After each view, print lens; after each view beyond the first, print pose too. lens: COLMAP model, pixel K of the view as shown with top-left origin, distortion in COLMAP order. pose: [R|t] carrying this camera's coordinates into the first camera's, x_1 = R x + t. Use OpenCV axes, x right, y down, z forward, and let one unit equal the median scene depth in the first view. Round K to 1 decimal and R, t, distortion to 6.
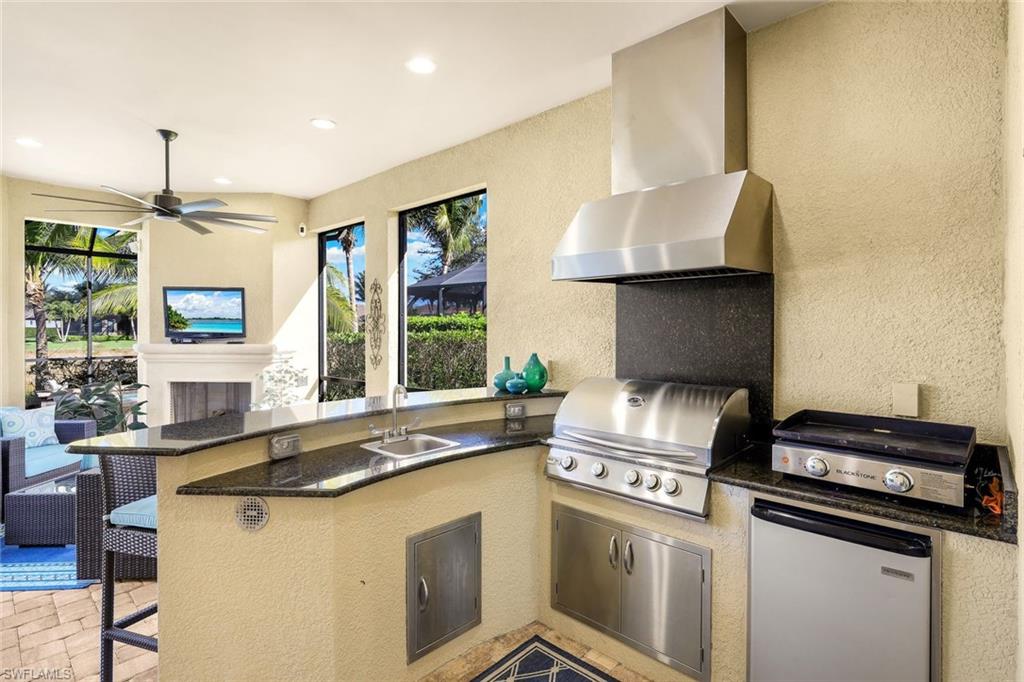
lens RADIAL K [[493.7, 0, 513.0], [0, 493.7, 330.4], [0, 0, 1]] dist [-0.000559, -0.000804]
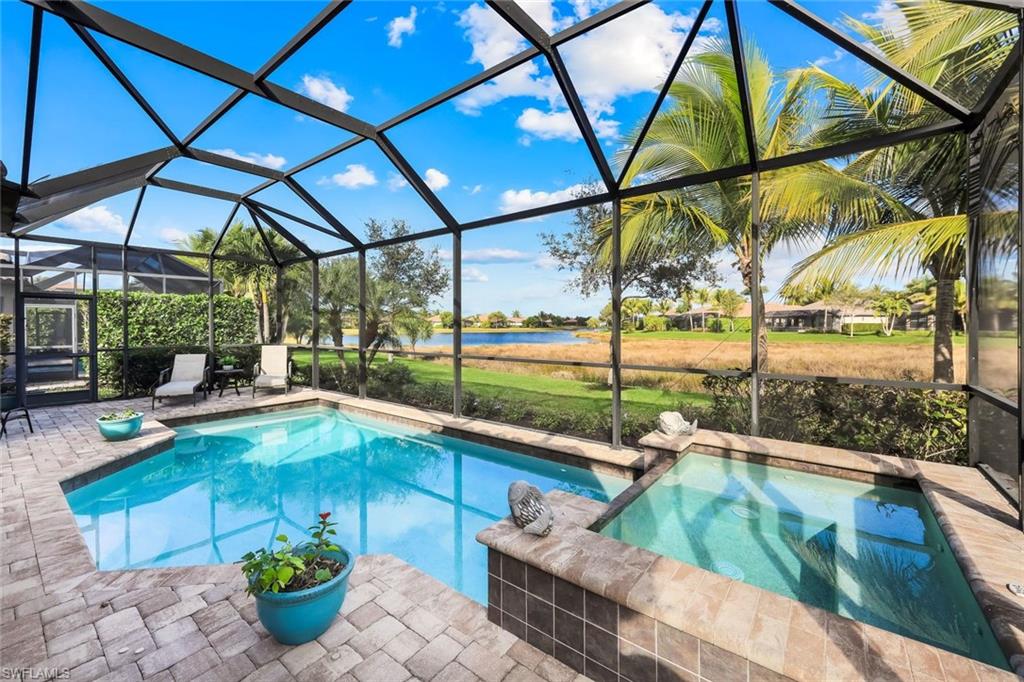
lens RADIAL K [[414.6, 0, 522.2], [0, 414.6, 323.8], [0, 0, 1]] dist [0.002051, 0.000535]
pose [[0.085933, -0.006664, -0.996279, -0.749877], [0.000182, 0.999978, -0.006673, 0.014640], [0.996301, 0.000392, 0.085932, 1.204814]]
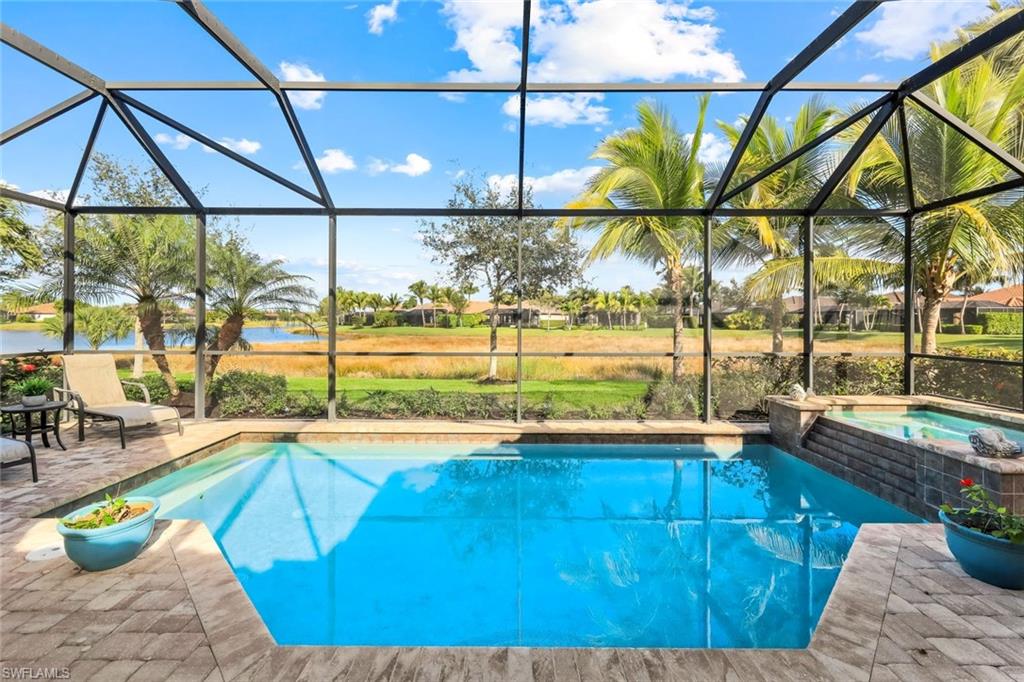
lens RADIAL K [[428.1, 0, 510.6], [0, 428.1, 322.6], [0, 0, 1]] dist [0.000710, 0.000408]
pose [[0.680563, 0.001657, -0.732687, -1.139916], [-0.001888, 0.999998, 0.000508, 0.017588], [0.732687, 0.001038, 0.680565, 0.398099]]
